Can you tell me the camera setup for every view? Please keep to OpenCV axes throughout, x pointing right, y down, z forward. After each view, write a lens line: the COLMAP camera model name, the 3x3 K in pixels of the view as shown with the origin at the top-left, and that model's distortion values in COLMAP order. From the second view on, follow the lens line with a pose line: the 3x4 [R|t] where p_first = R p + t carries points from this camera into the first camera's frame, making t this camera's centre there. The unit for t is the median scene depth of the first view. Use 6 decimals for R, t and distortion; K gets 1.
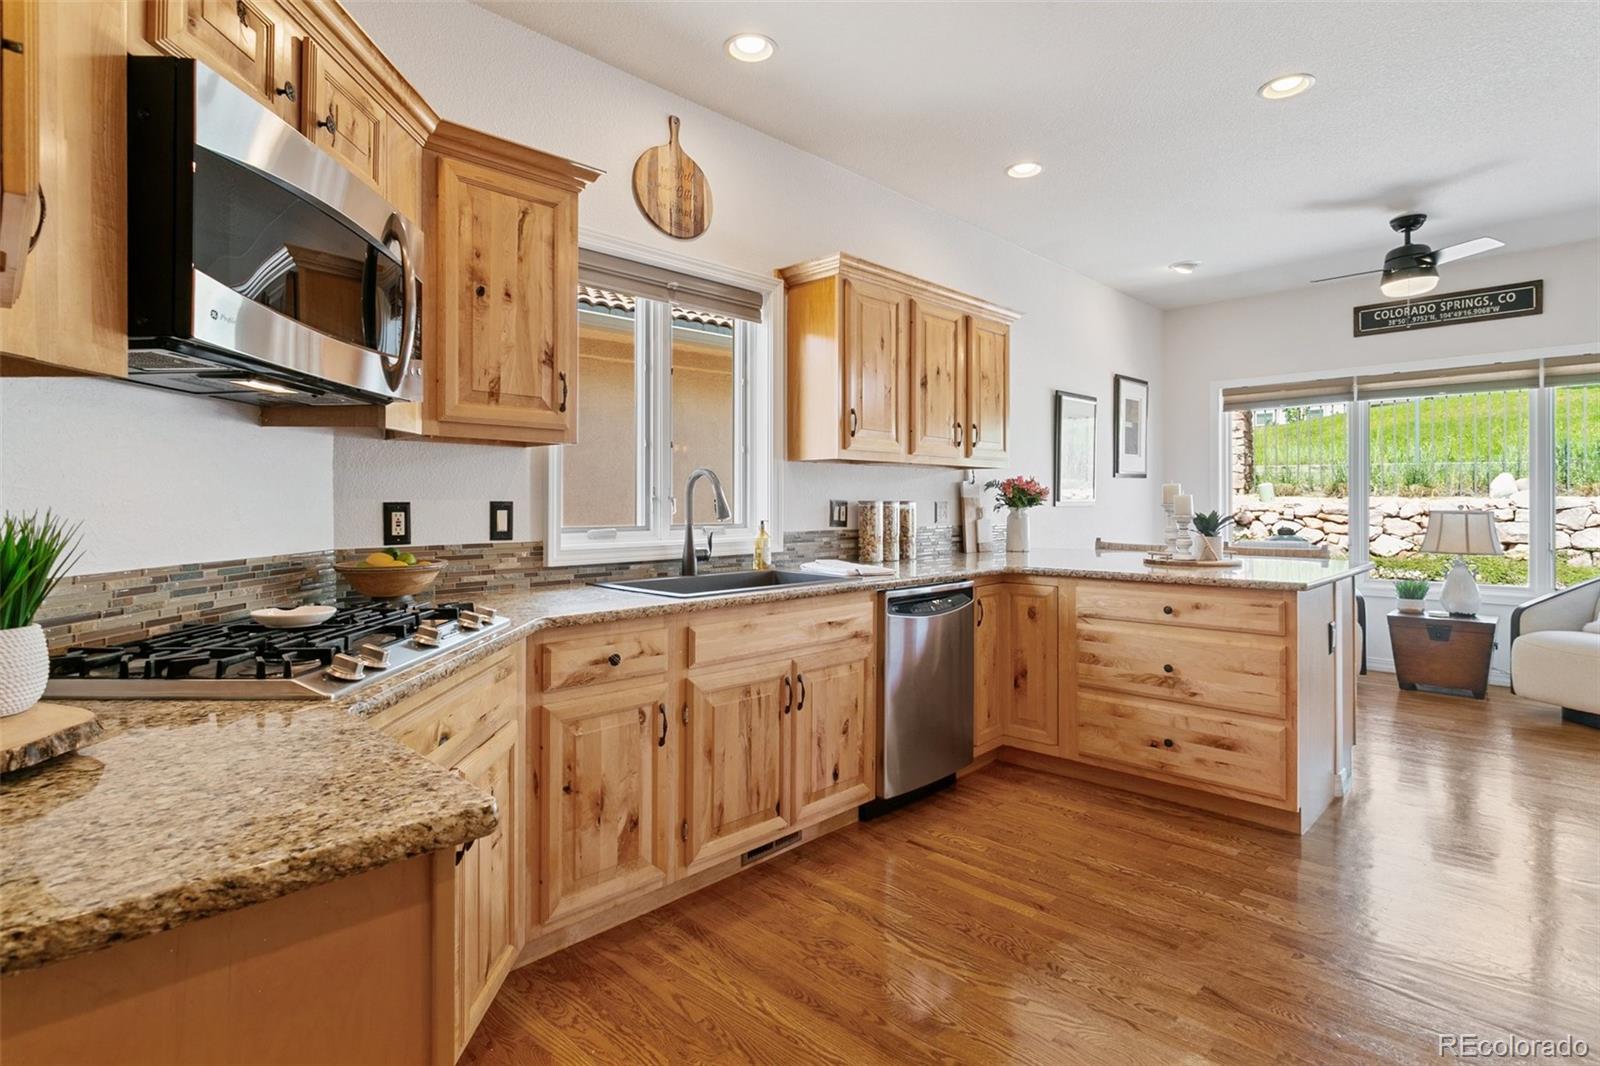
lens RADIAL K [[802.7, 0, 772.6], [0, 802.7, 506.7], [0, 0, 1]] dist [-0.001393, -0.000098]
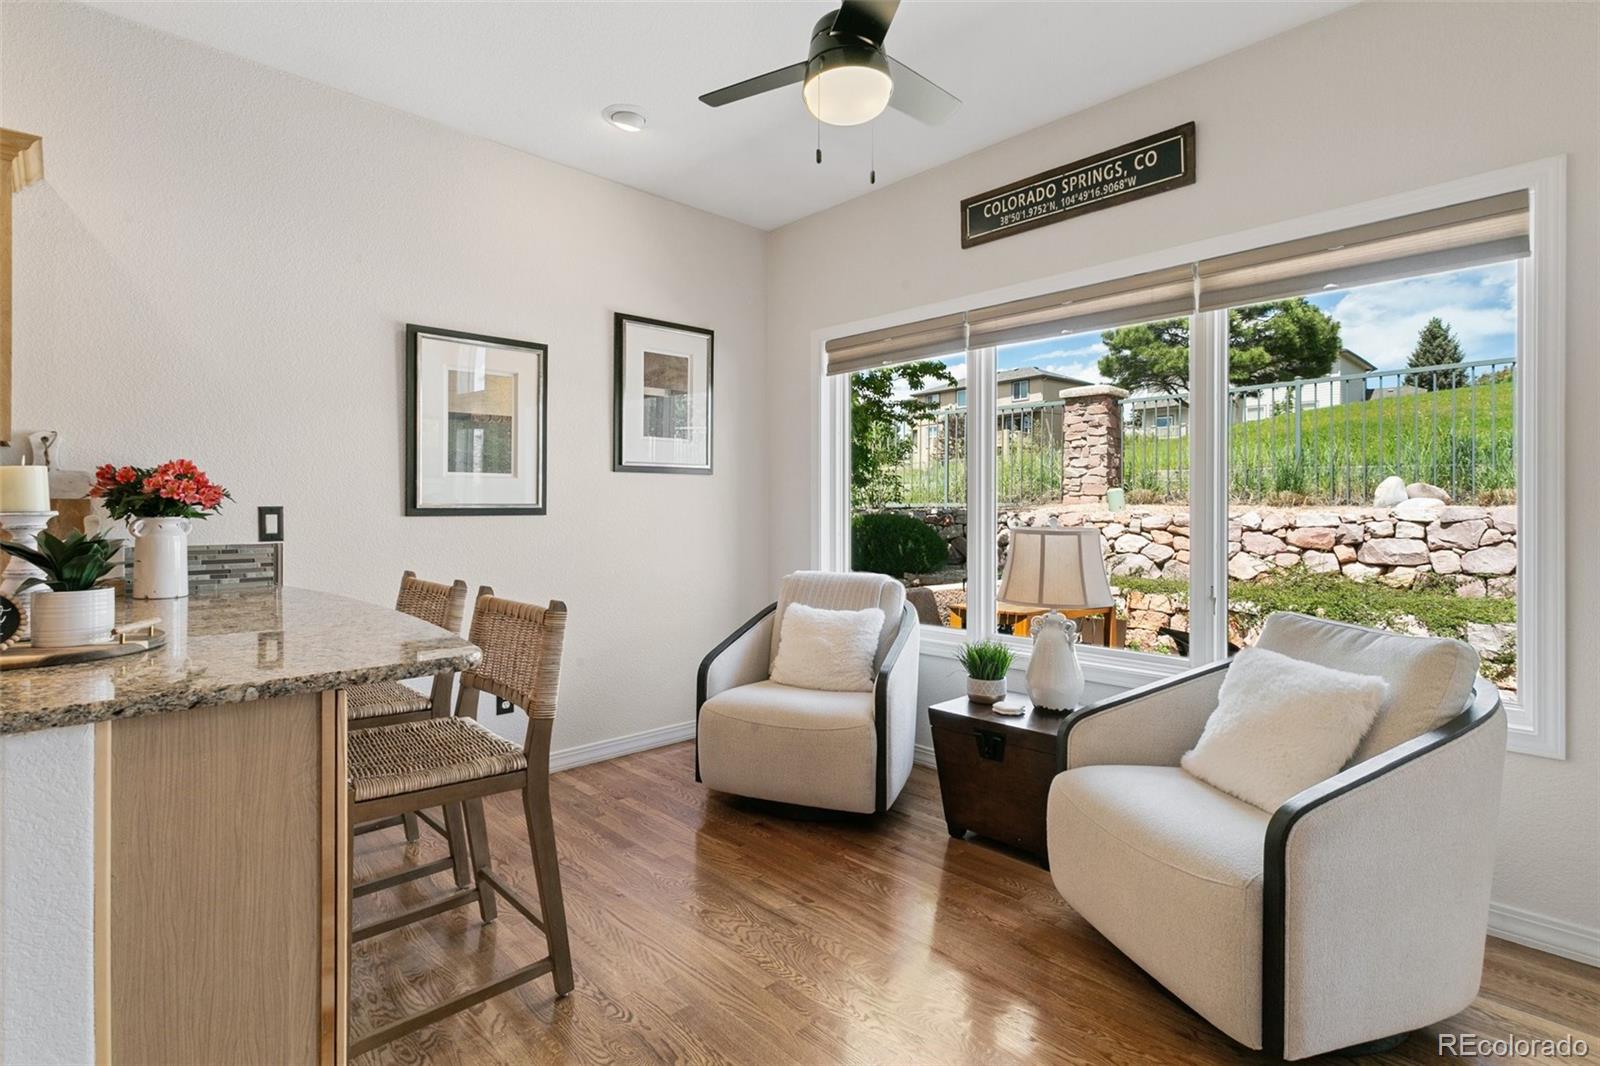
lens RADIAL K [[776.7, 0, 789.7], [0, 776.7, 508.4], [0, 0, 1]] dist [0.000940, 0.000762]
pose [[0.999742, 0.005605, -0.021989, 0.618489], [-0.005738, 0.999966, -0.005997, -0.003889], [0.021955, 0.006122, 0.999740, 0.399506]]
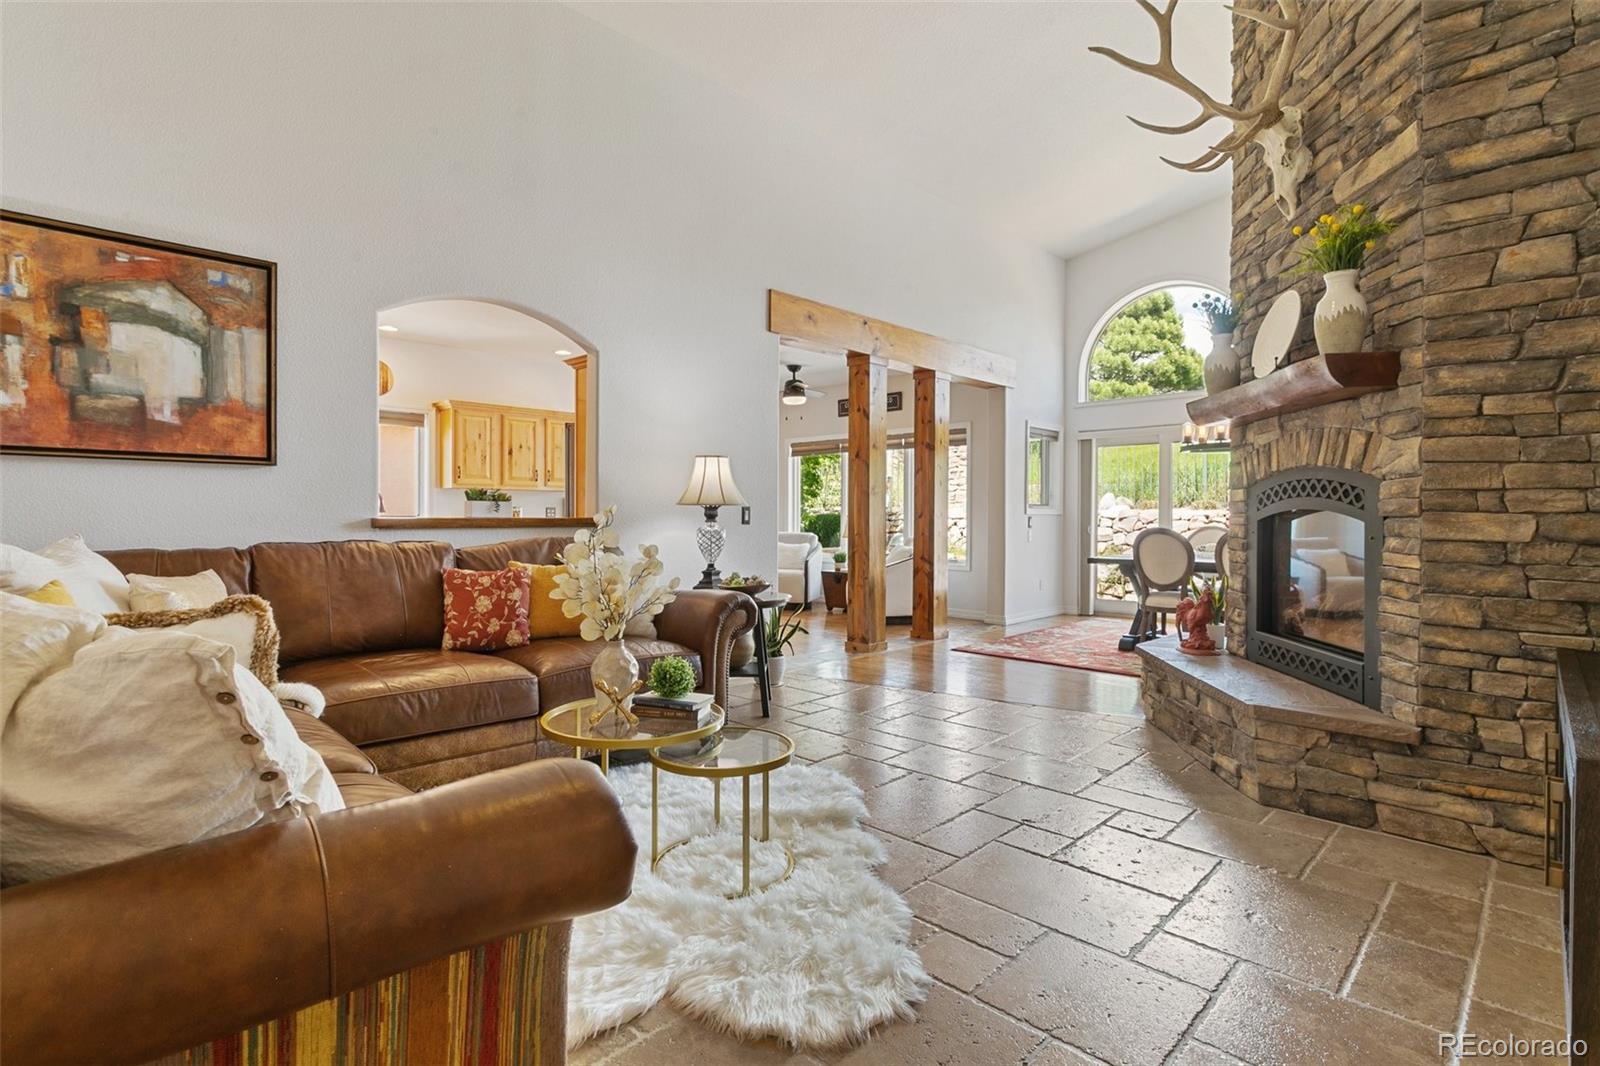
lens RADIAL K [[785.7, 0, 785.2], [0, 785.7, 520.1], [0, 0, 1]] dist [0.000471, 0.001173]
pose [[0.999952, 0.007858, 0.005892, 0.611628], [-0.007882, 0.999960, 0.004188, 0.009695], [-0.005858, -0.004234, 0.999974, -0.752631]]
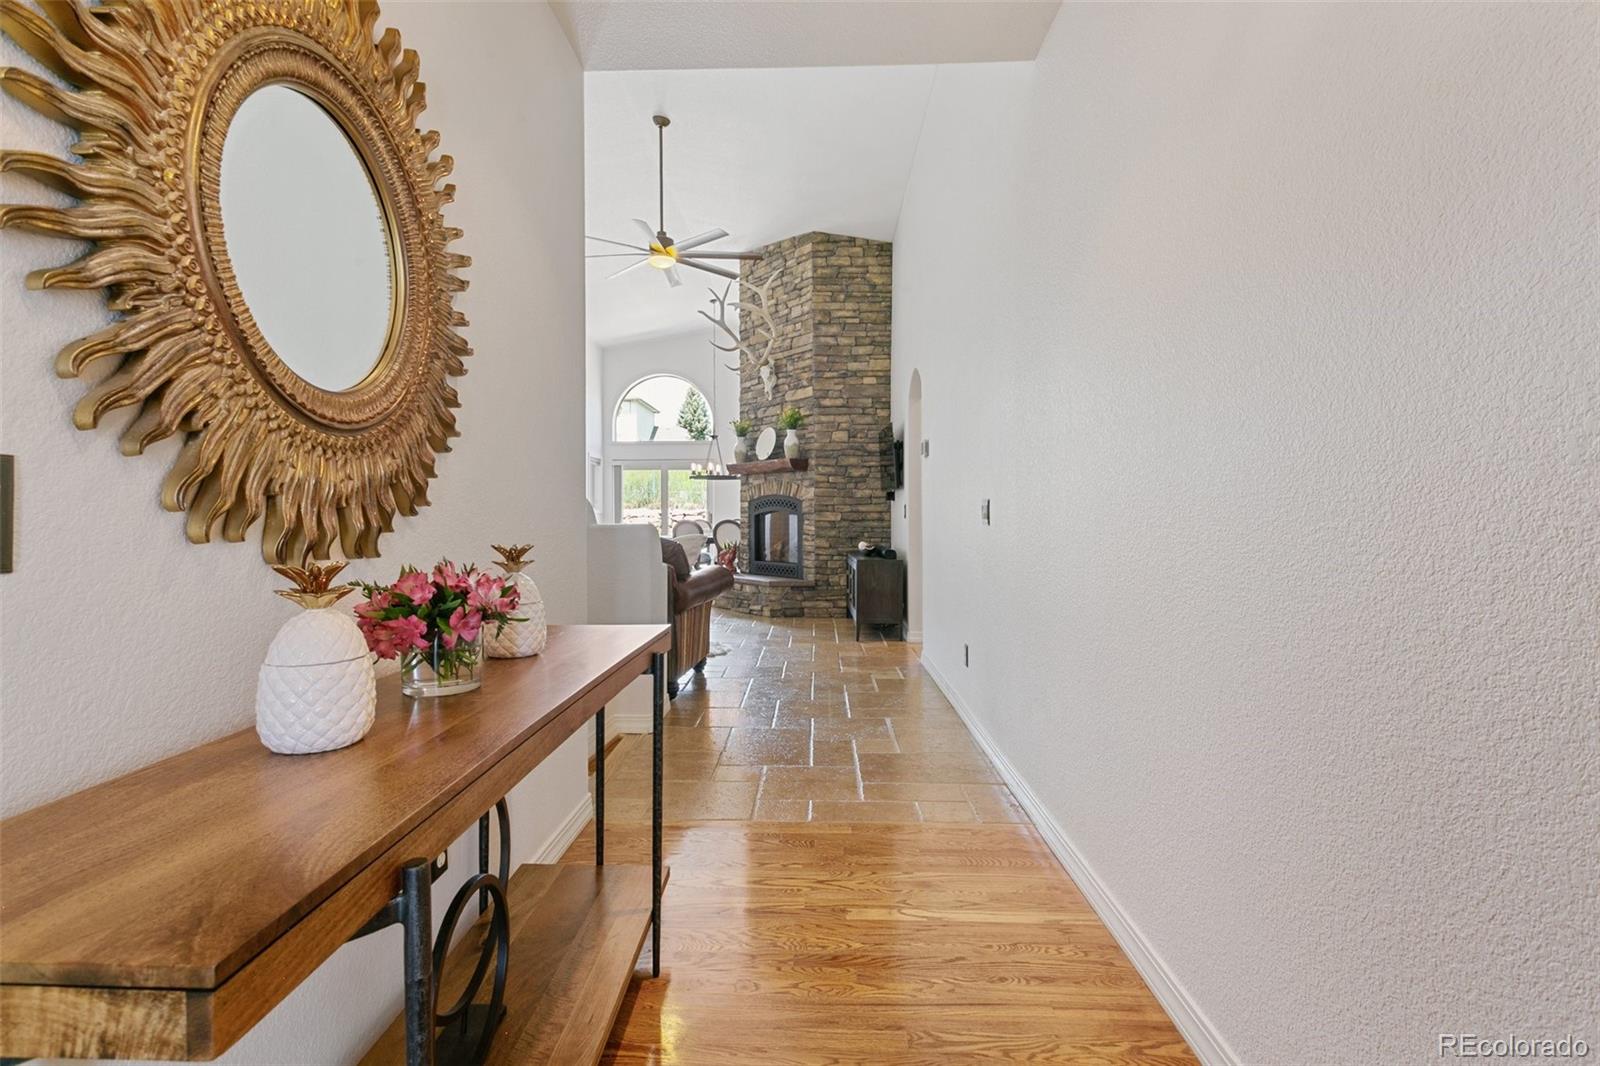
lens RADIAL K [[776.7, 0, 789.7], [0, 776.7, 508.4], [0, 0, 1]] dist [0.000940, 0.000762]
pose [[0.731245, 0.007583, 0.682072, -0.057282], [0.001045, 0.999925, -0.012236, 0.015324], [-0.682114, 0.009661, 0.731182, -1.338333]]
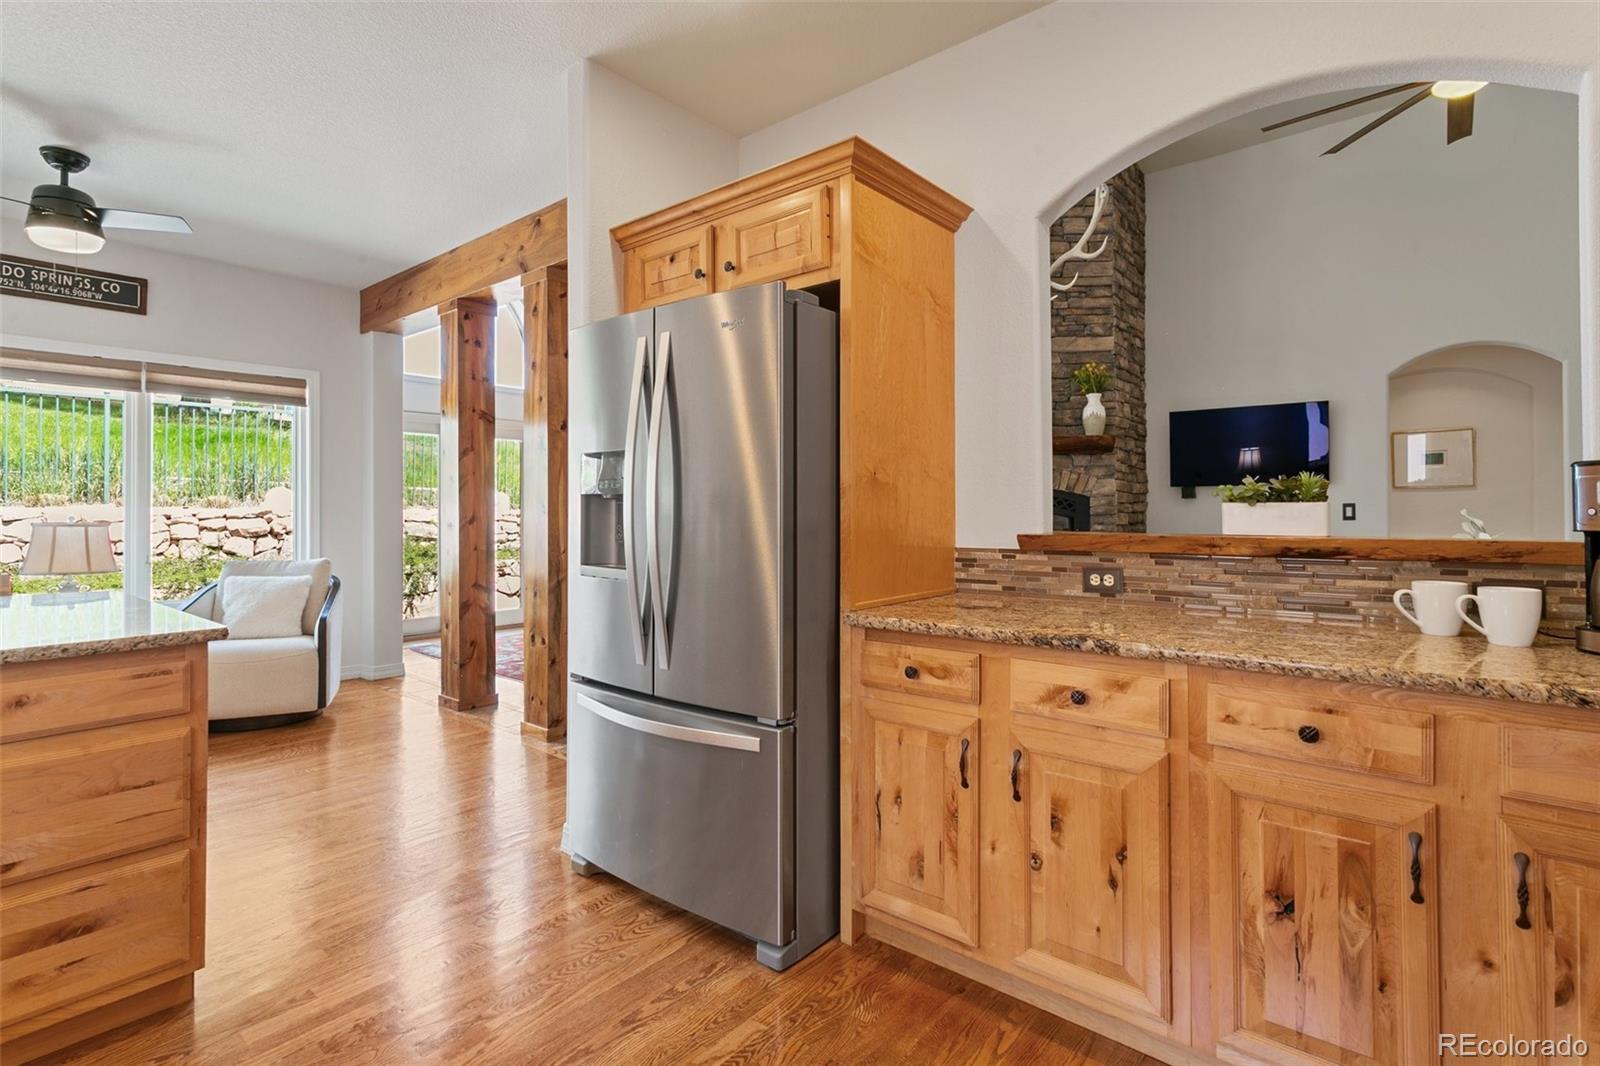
lens RADIAL K [[776.7, 0, 789.7], [0, 776.7, 508.4], [0, 0, 1]] dist [0.000940, 0.000762]
pose [[-0.091866, 0.005054, 0.995759, -0.027003], [0.007120, 0.999965, -0.004418, -0.001152], [-0.995746, 0.006684, -0.091899, 0.291728]]
